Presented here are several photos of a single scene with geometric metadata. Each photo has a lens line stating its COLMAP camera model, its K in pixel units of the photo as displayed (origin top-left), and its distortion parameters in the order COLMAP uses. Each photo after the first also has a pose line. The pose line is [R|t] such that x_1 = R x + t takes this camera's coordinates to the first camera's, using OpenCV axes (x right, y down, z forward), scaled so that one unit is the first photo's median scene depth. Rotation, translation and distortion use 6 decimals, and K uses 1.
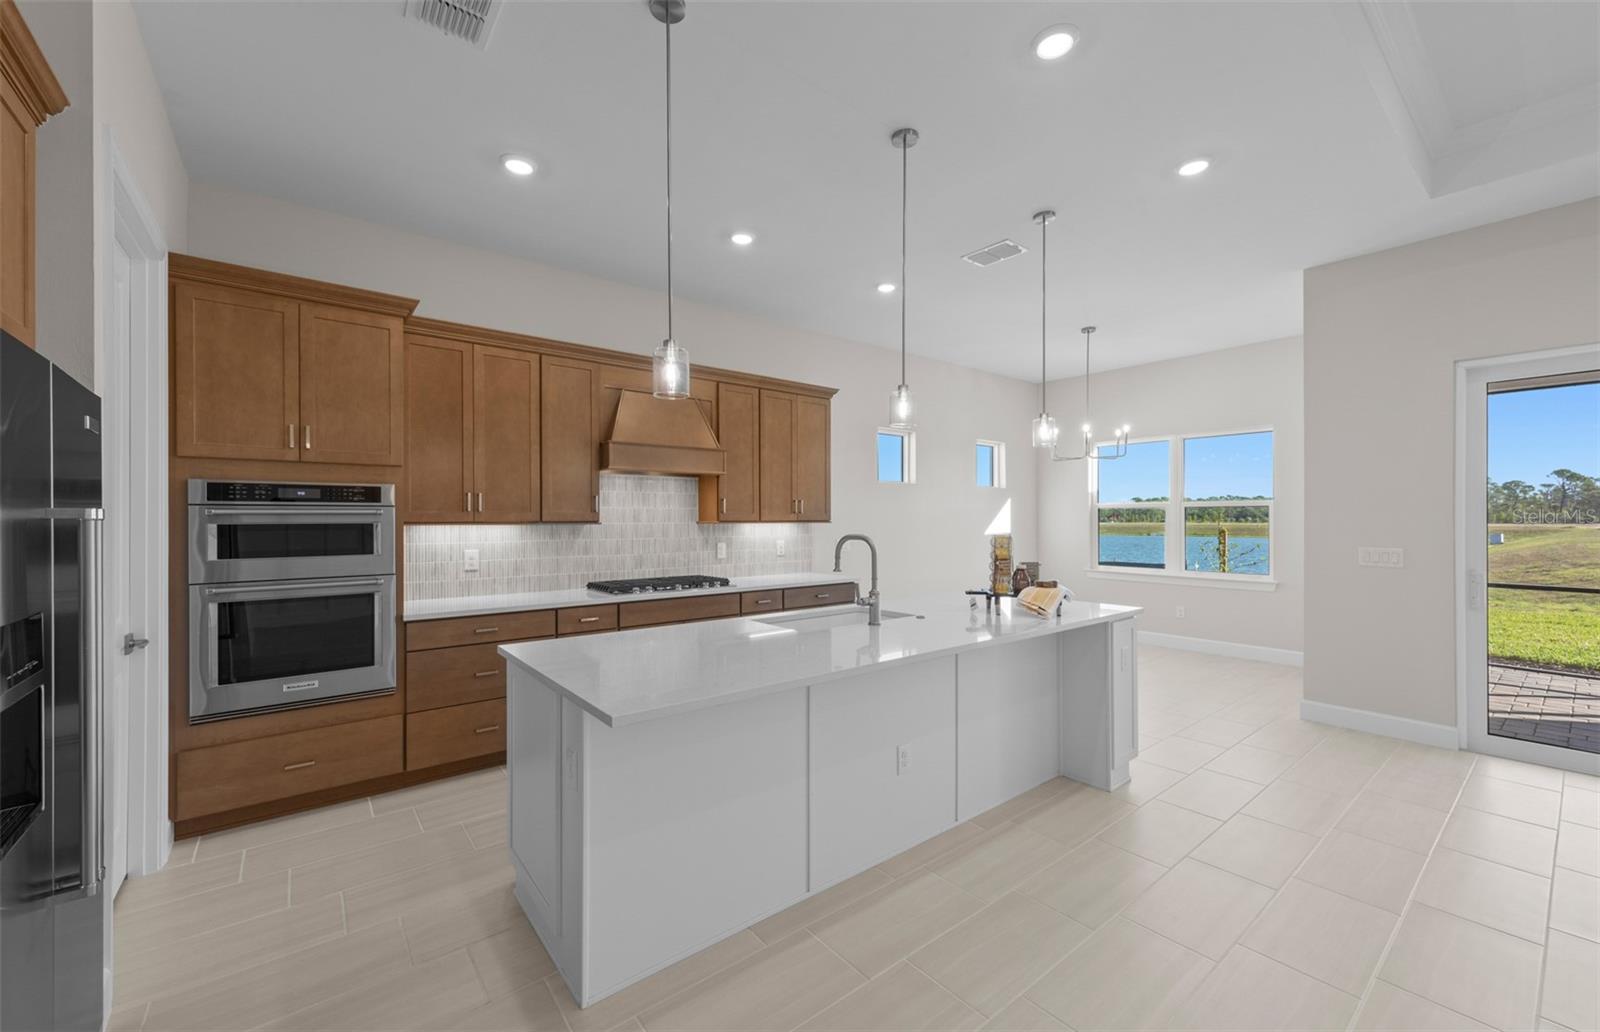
lens RADIAL K [[632.8, 0, 806.1], [0, 632.8, 517.6], [0, 0, 1]] dist [0.005342, -0.001825]
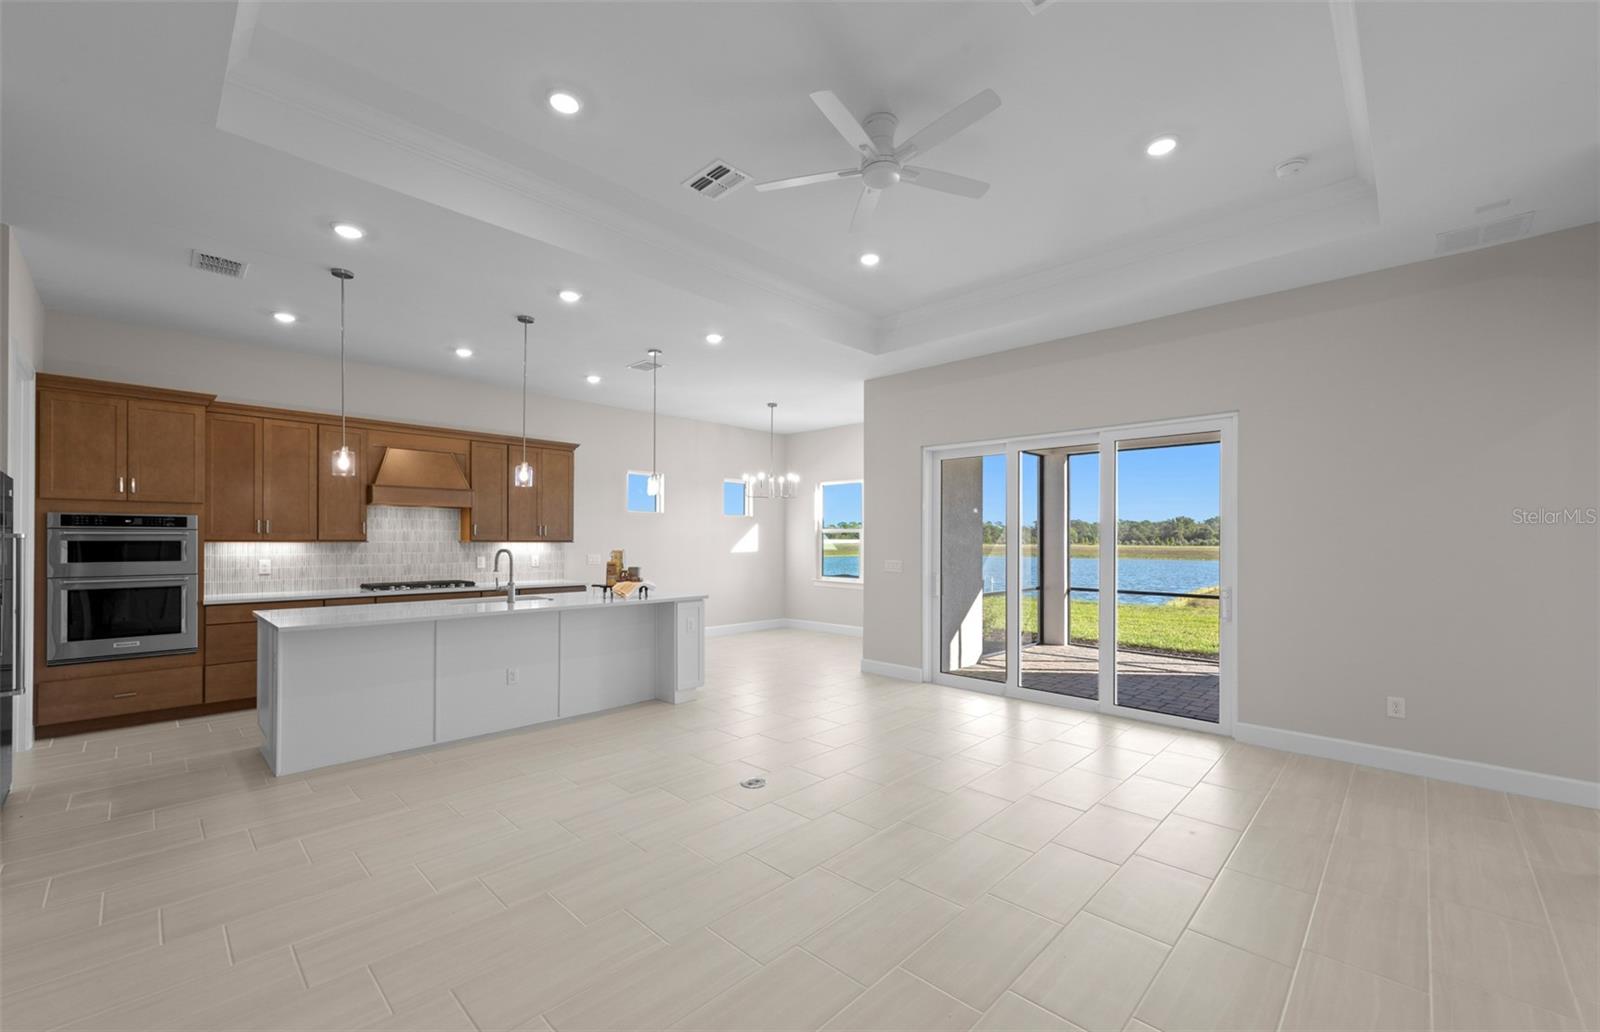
lens RADIAL K [[632.8, 0, 802.1], [0, 632.8, 537.5], [0, 0, 1]] dist [0.005342, -0.001825]
pose [[0.991749, 0.006942, 0.128003, 0.520240], [-0.006720, 0.999975, -0.002167, -0.004433], [-0.128015, 0.001289, 0.991771, -0.610545]]
